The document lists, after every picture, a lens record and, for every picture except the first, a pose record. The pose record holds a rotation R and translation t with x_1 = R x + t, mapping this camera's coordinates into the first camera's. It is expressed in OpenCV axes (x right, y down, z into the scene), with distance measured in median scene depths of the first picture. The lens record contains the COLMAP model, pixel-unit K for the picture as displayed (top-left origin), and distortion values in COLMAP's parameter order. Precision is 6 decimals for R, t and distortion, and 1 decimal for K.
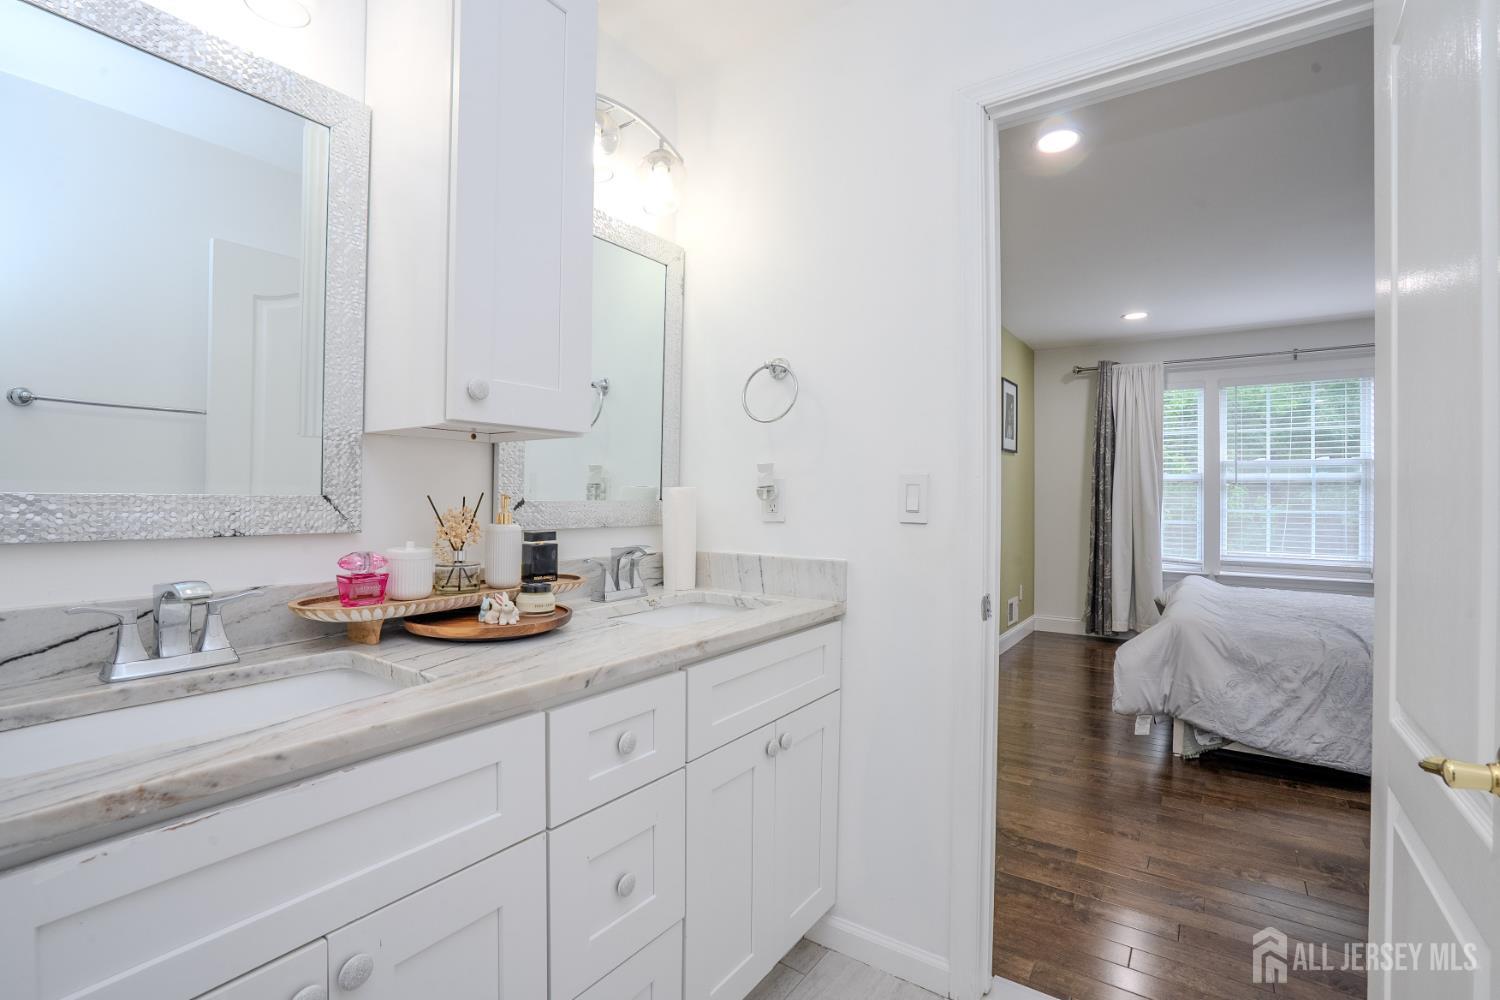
lens RADIAL K [[685.7, 0, 755.1], [0, 685.7, 500.6], [0, 0, 1]] dist [-0.044375, 0.016209]
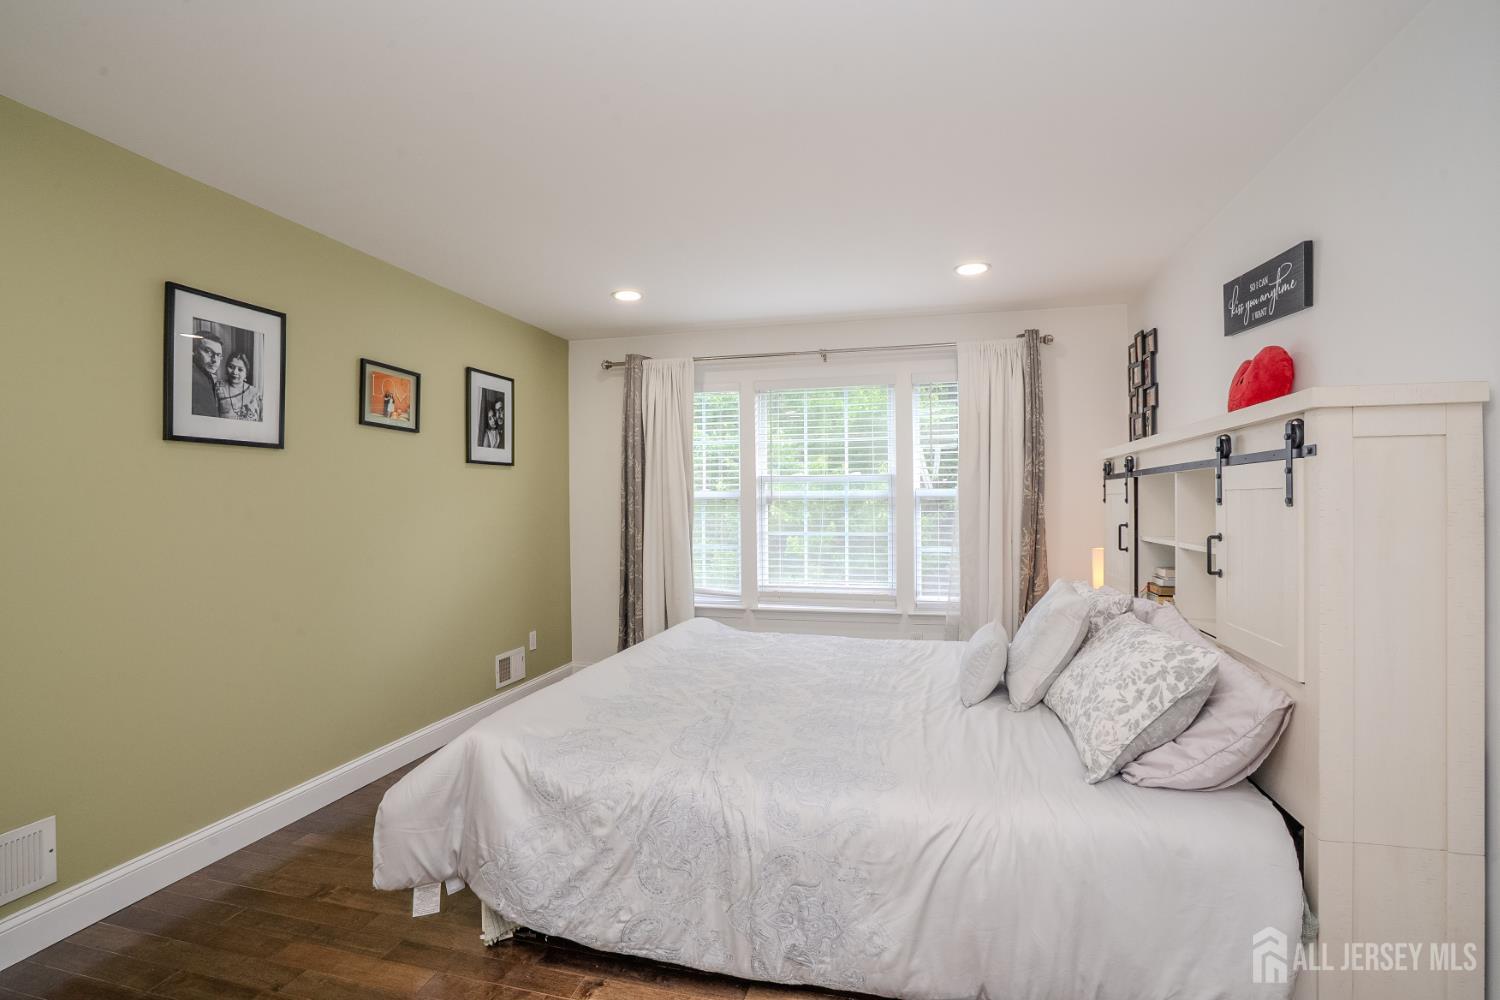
lens RADIAL K [[691.1, 0, 748.2], [0, 691.1, 498.2], [0, 0, 1]] dist [-0.060266, 0.022565]
pose [[0.942501, -0.009496, 0.334068, 0.405047], [0.013286, 0.999871, -0.009062, -0.023765], [-0.333939, 0.012979, 0.942505, 0.180935]]
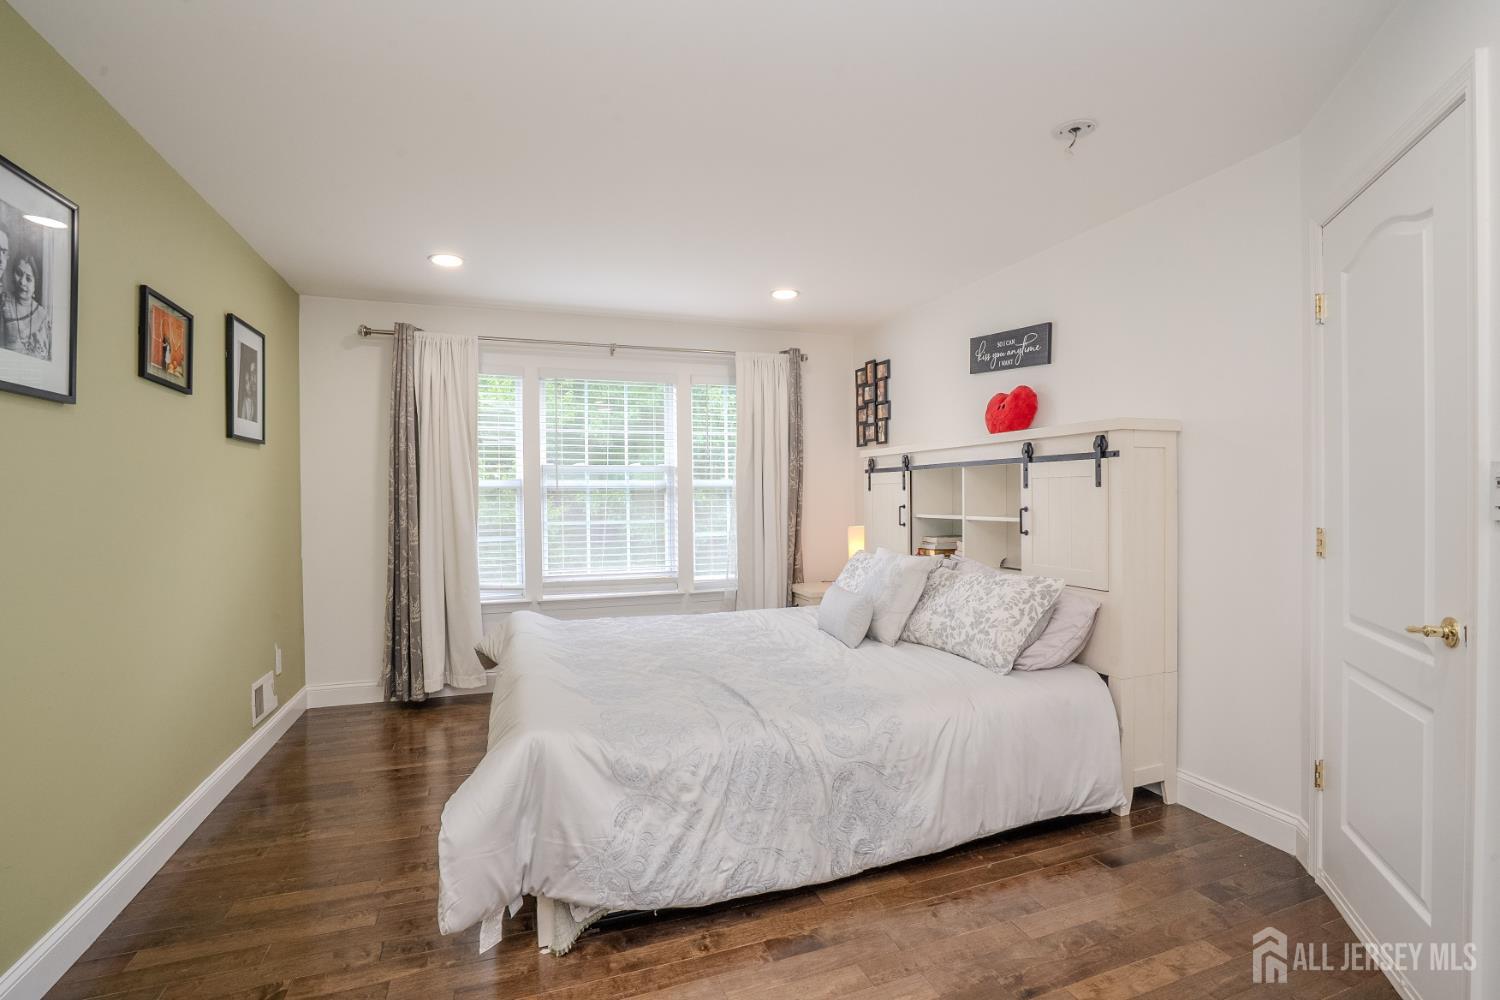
lens RADIAL K [[691.1, 0, 748.2], [0, 691.1, 498.2], [0, 0, 1]] dist [-0.060266, 0.022565]
pose [[0.583288, -0.012917, 0.812163, 0.152985], [0.016484, 0.999856, 0.004063, -0.017272], [-0.812098, 0.011017, 0.583416, 0.305706]]
